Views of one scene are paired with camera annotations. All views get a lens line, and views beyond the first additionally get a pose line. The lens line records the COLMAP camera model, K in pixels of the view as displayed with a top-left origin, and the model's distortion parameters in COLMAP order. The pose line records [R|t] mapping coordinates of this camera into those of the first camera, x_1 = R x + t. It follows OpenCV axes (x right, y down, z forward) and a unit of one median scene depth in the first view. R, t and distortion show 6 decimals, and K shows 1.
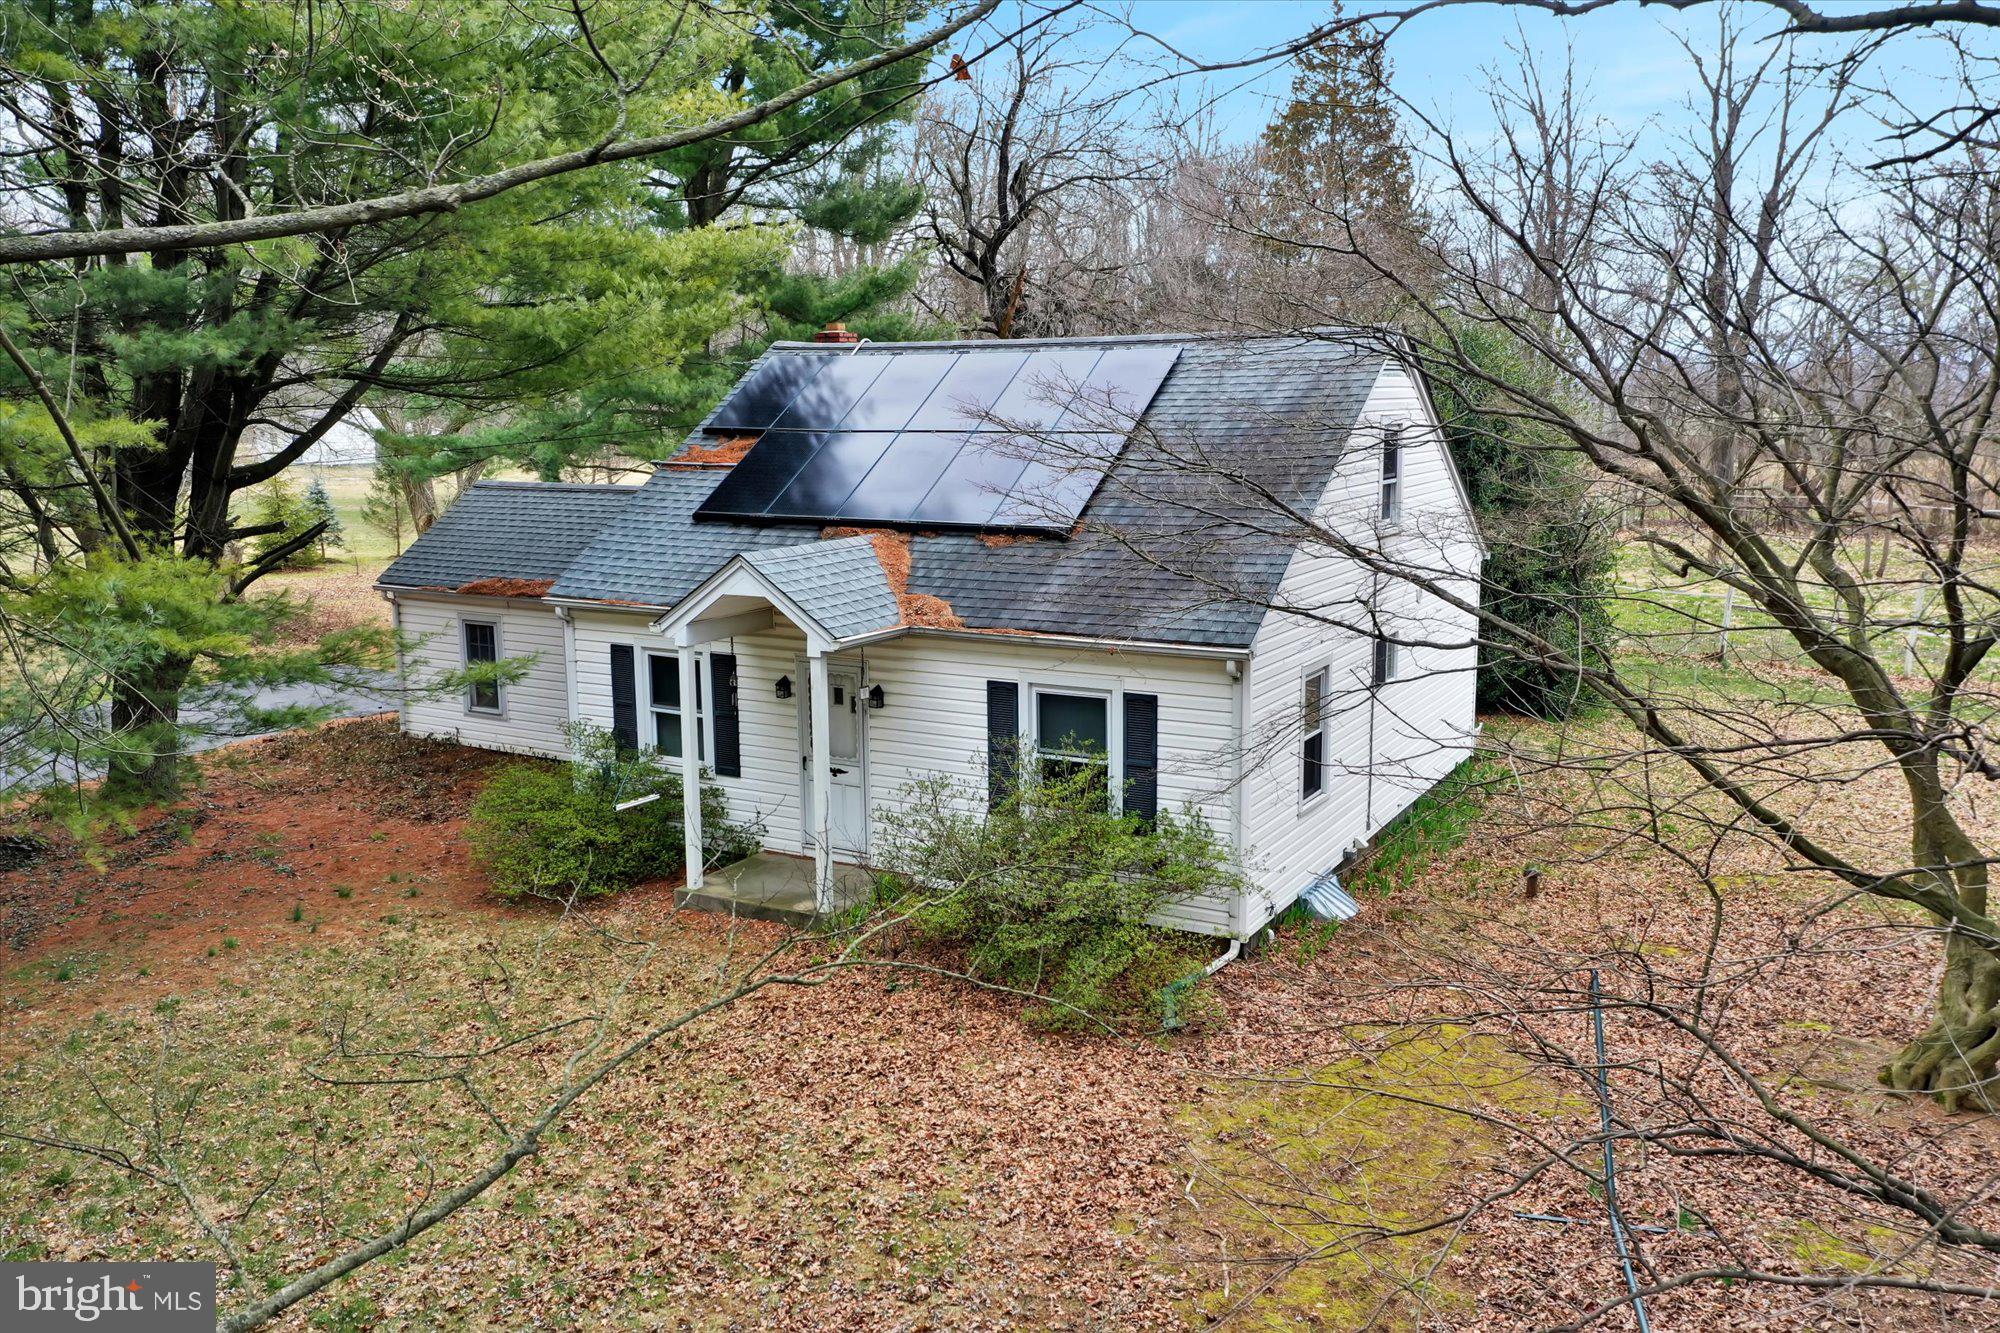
lens RADIAL K [[1600.0, 0, 1000.0], [0, 1600.0, 666.5], [0, 0, 1]] dist [-0.003811, -0.000171]
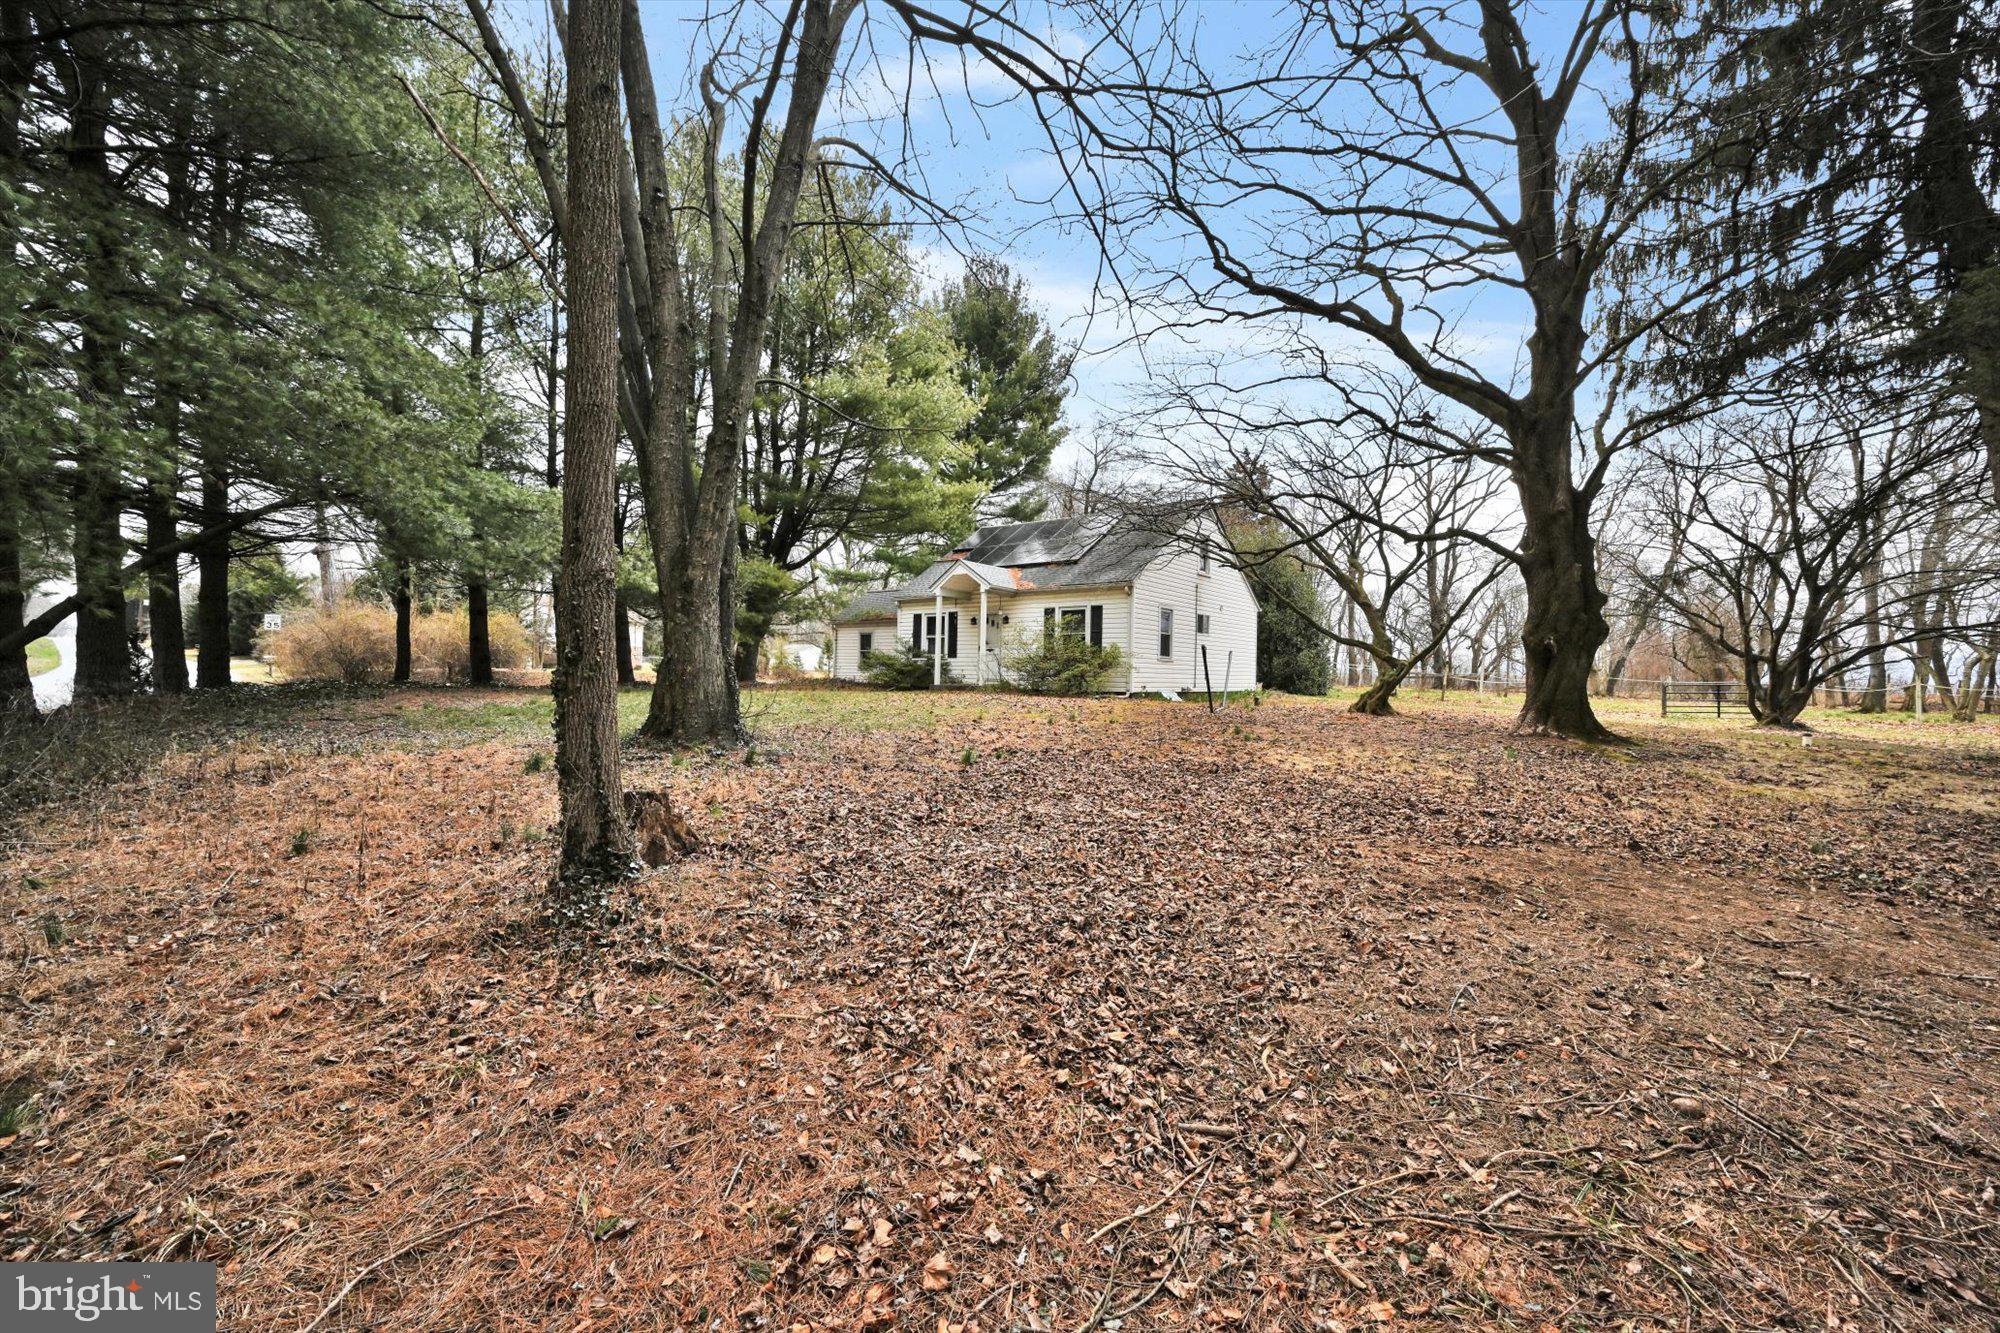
lens RADIAL K [[787.3, 0, 1001.6], [0, 787.3, 675.3], [0, 0, 1]] dist [-0.004654, -0.000138]
pose [[0.989620, 0.027511, -0.141052, 0.110799], [-0.051244, 0.984539, -0.167501, 0.342861], [0.134263, 0.172990, 0.975729, -0.309619]]
